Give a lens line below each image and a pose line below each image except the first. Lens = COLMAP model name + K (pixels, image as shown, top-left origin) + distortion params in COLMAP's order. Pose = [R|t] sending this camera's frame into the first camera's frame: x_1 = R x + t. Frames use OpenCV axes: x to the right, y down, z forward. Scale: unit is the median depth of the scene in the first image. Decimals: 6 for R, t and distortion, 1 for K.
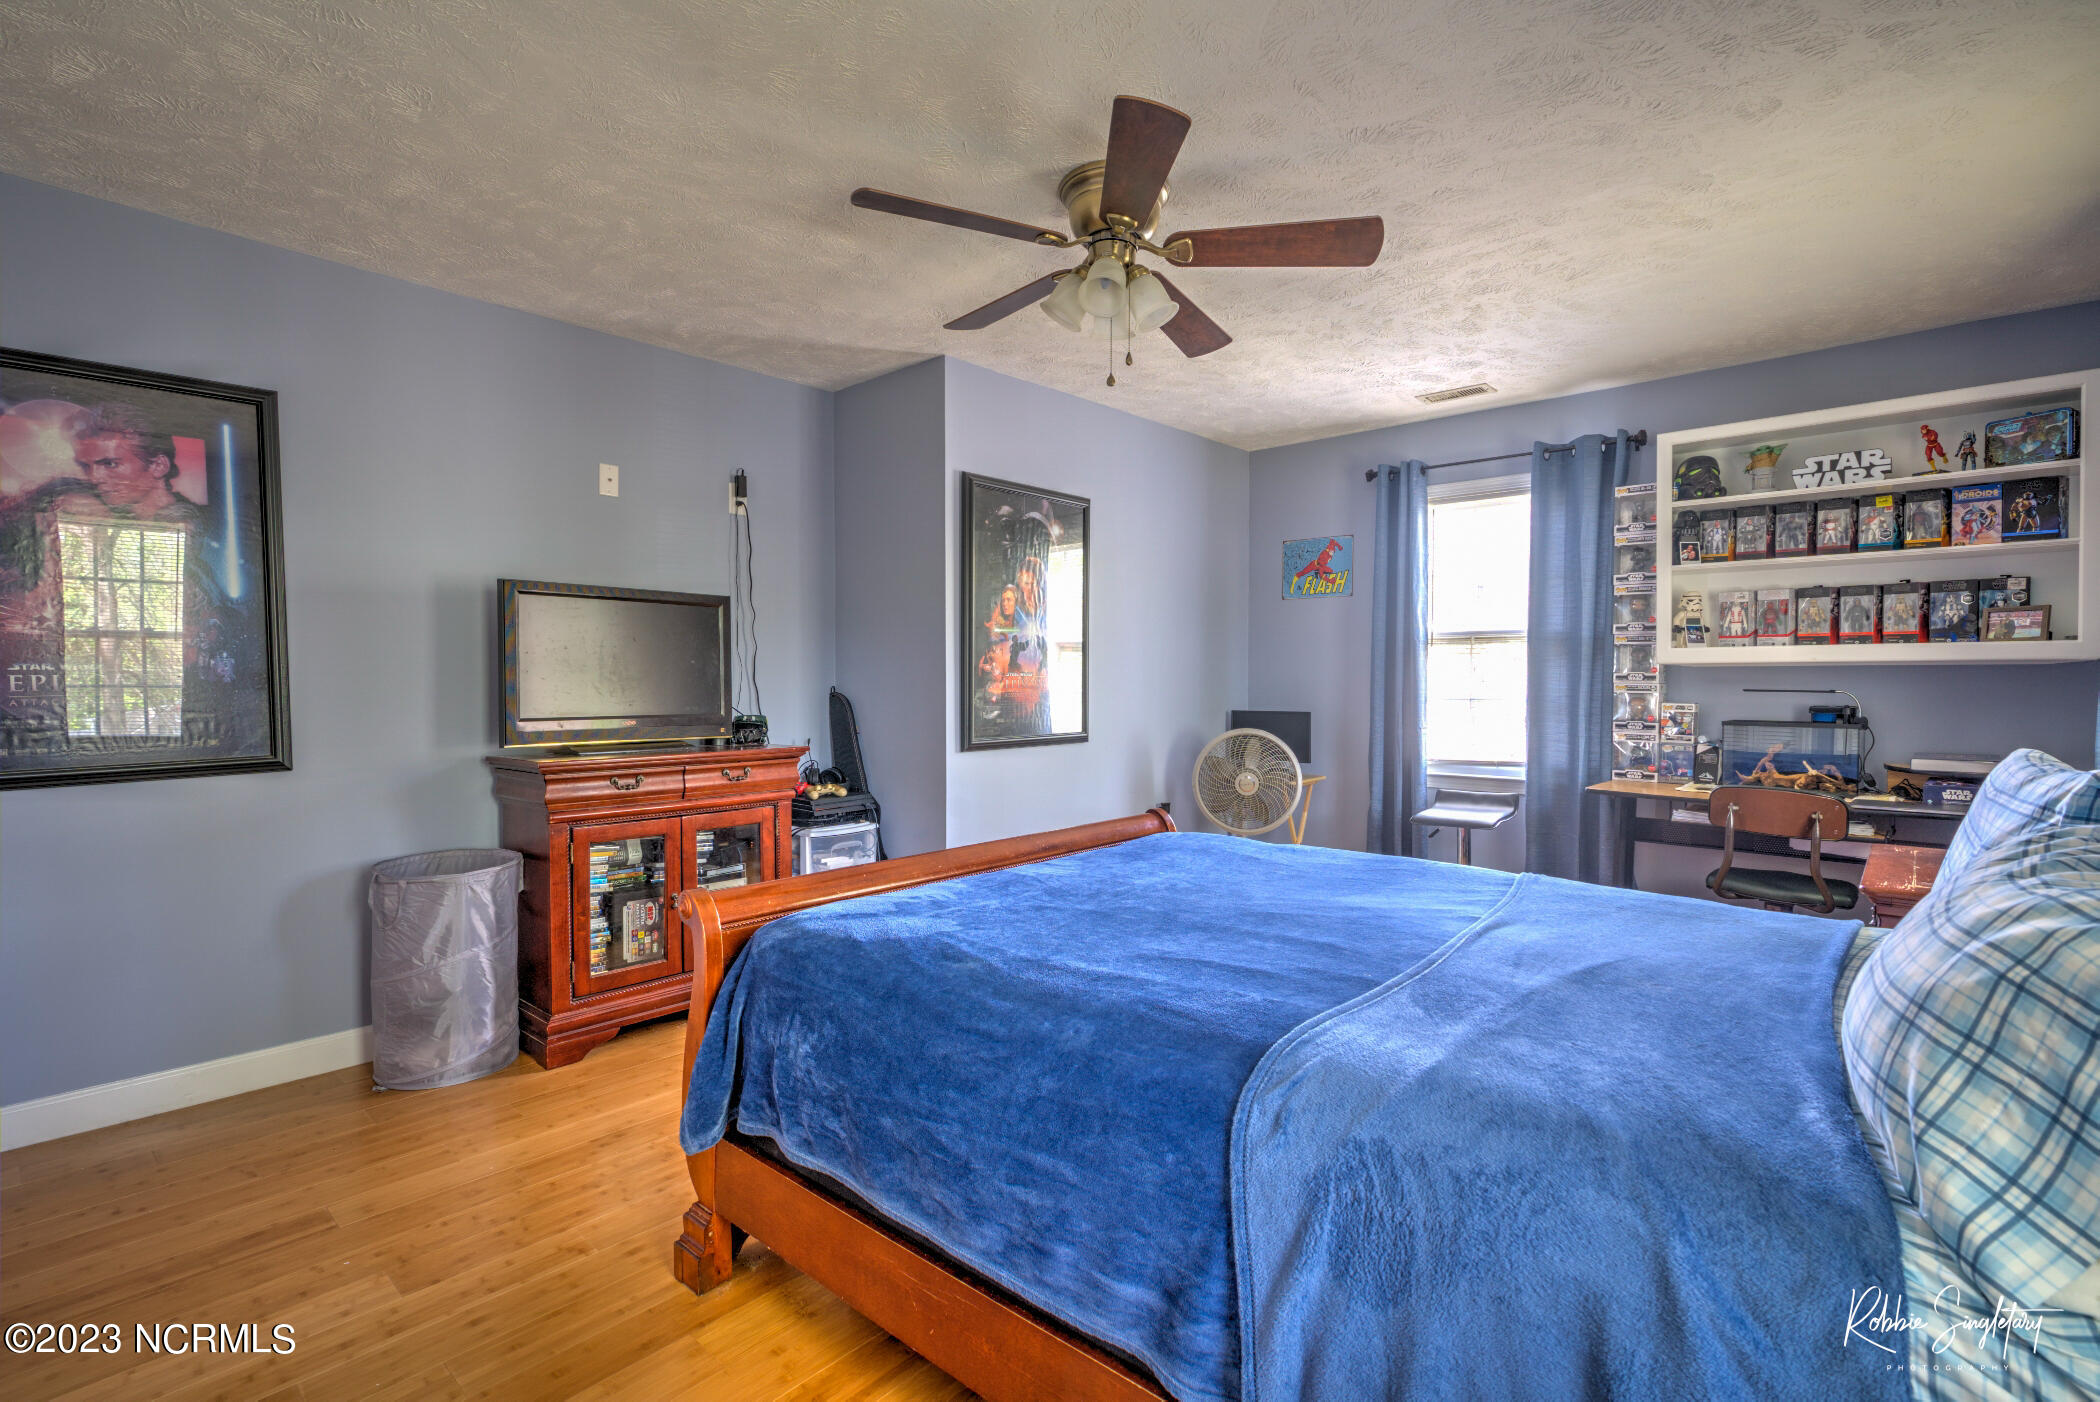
lens RADIAL K [[964.9, 0, 1057.3], [0, 964.9, 703.2], [0, 0, 1]] dist [-0.002720, 0.001441]
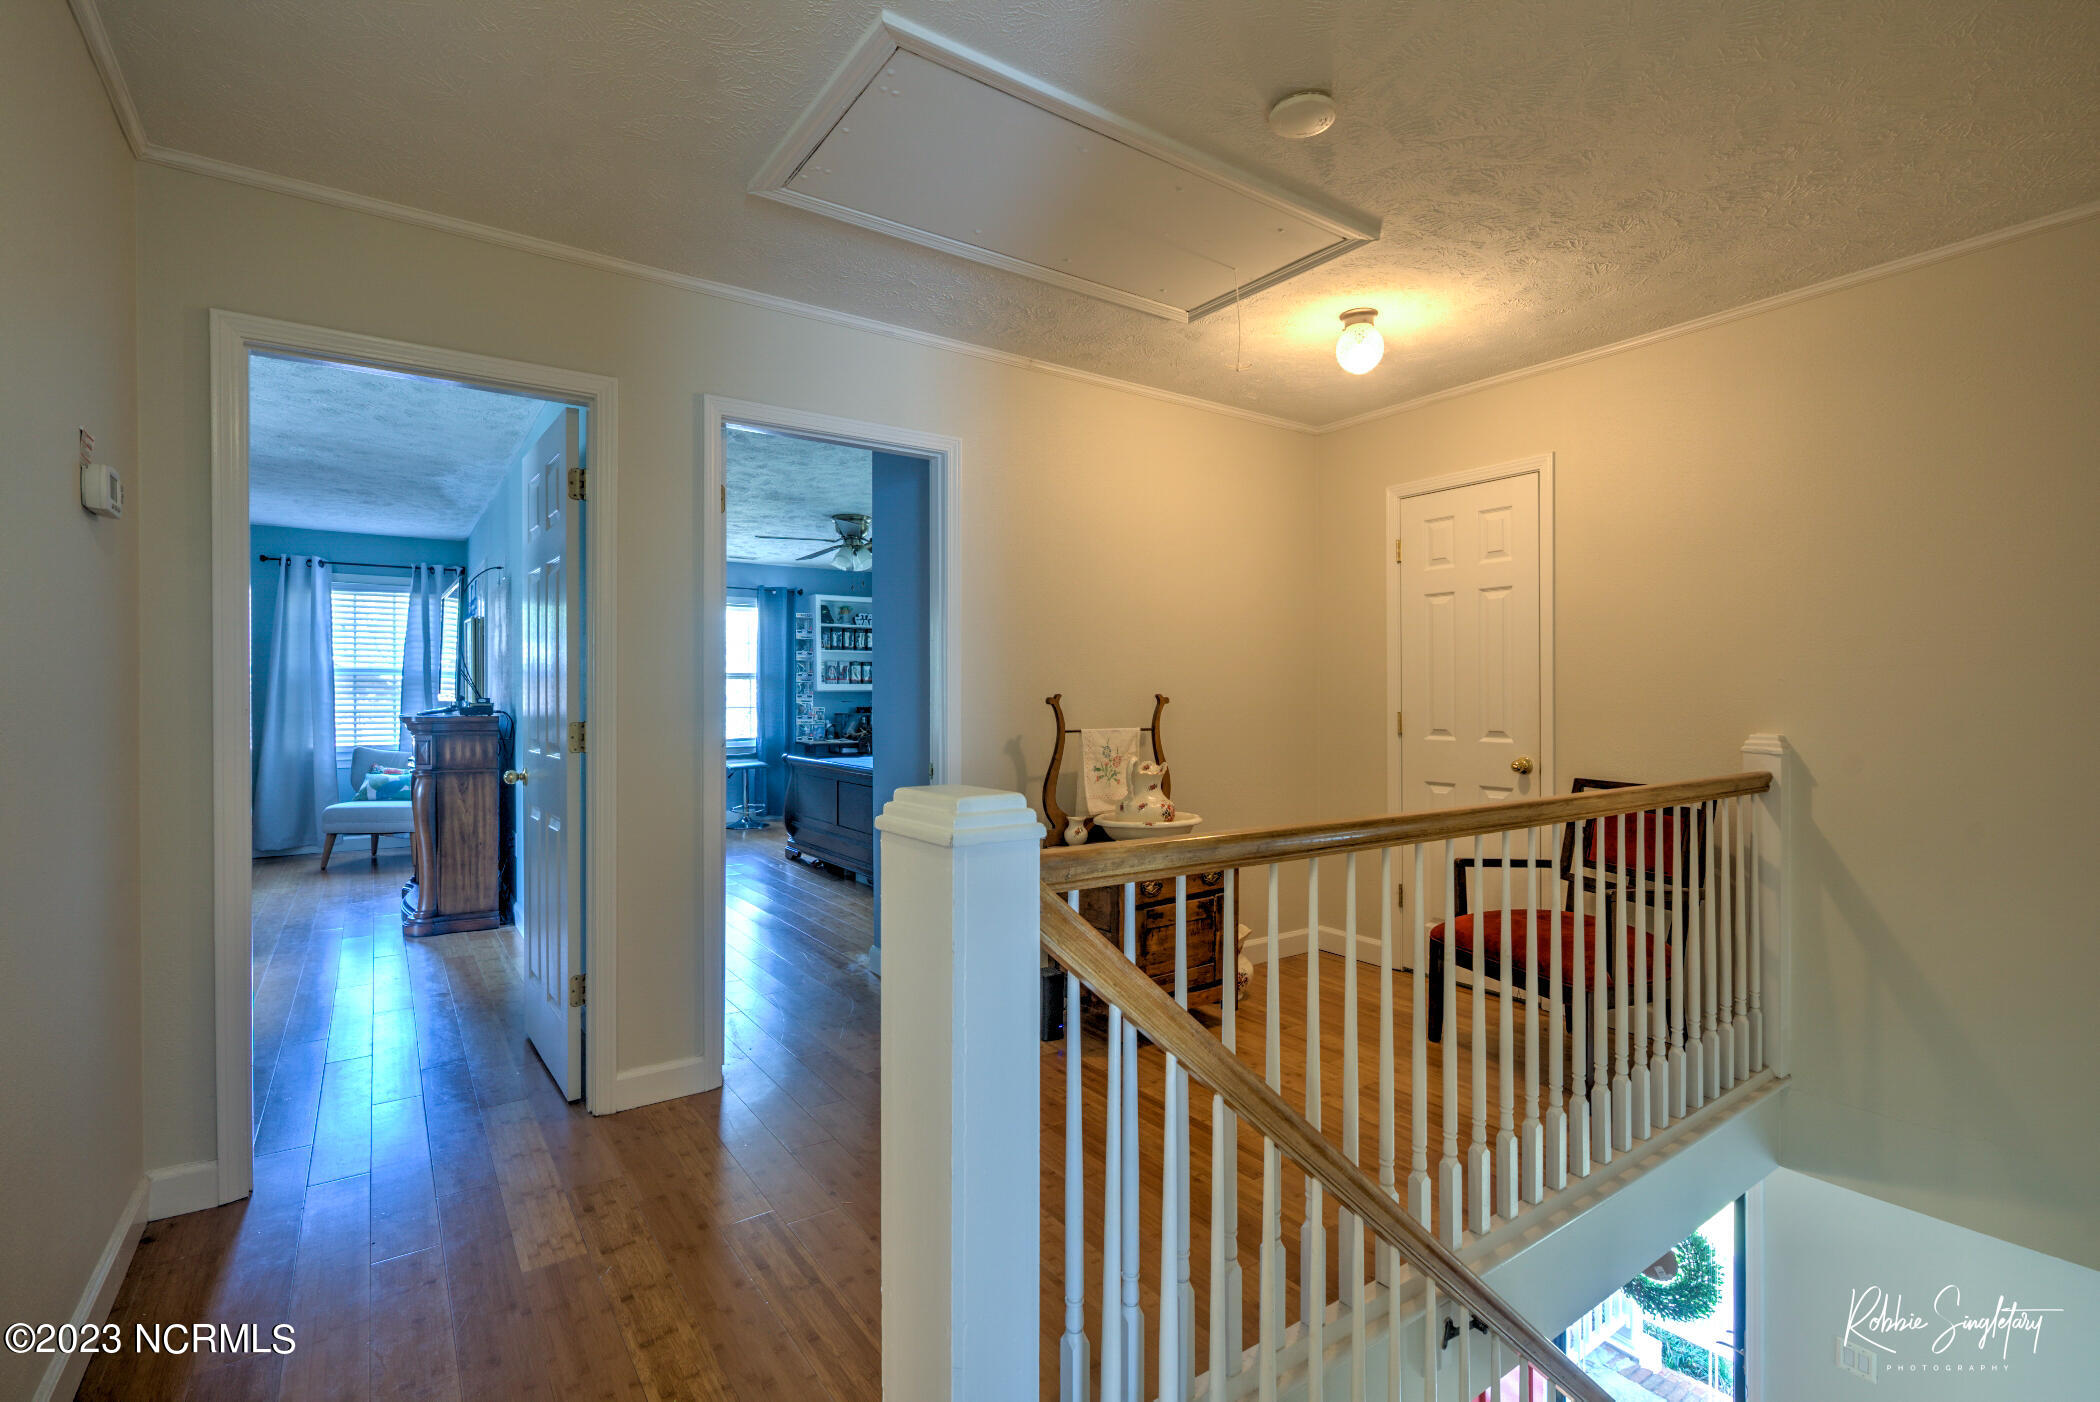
lens RADIAL K [[964.9, 0, 1049.1], [0, 964.9, 702.4], [0, 0, 1]] dist [-0.002720, 0.001441]
pose [[0.229248, 0.004189, 0.973359, -1.554870], [0.031438, 0.999437, -0.011705, 0.034467], [-0.972860, 0.033284, 0.228987, -0.101163]]
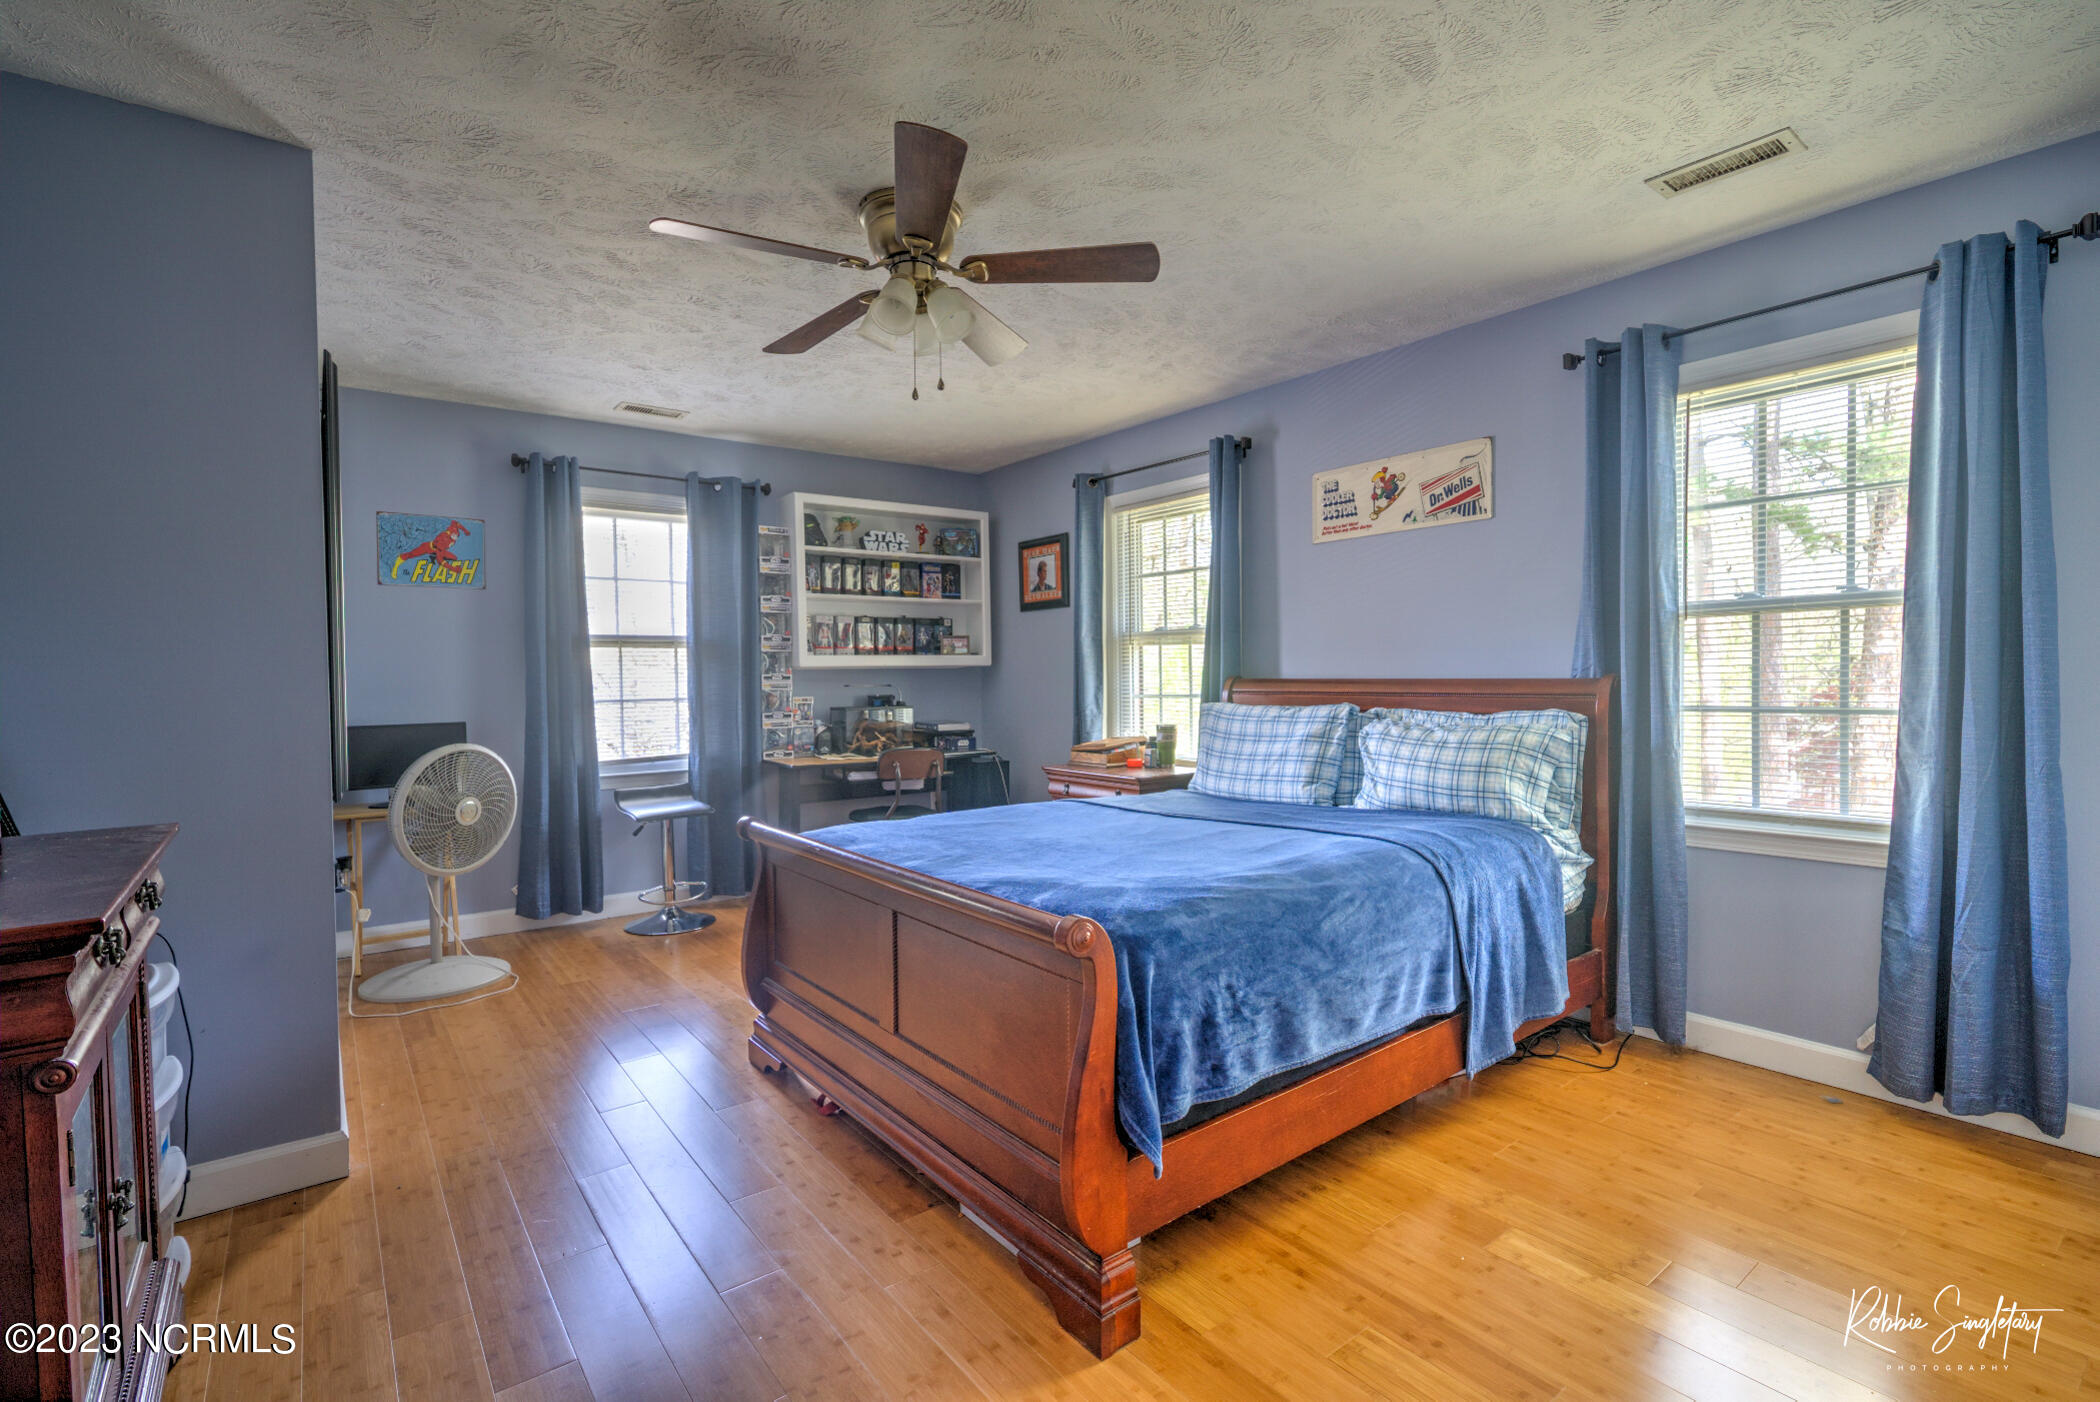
lens RADIAL K [[964.9, 0, 1050.7], [0, 964.9, 700.9], [0, 0, 1]] dist [-0.002720, 0.001441]
pose [[0.183139, -0.028185, 0.982683, -0.604852], [0.038147, 0.999040, 0.021545, -0.010117], [-0.982347, 0.033541, 0.184038, 0.420978]]
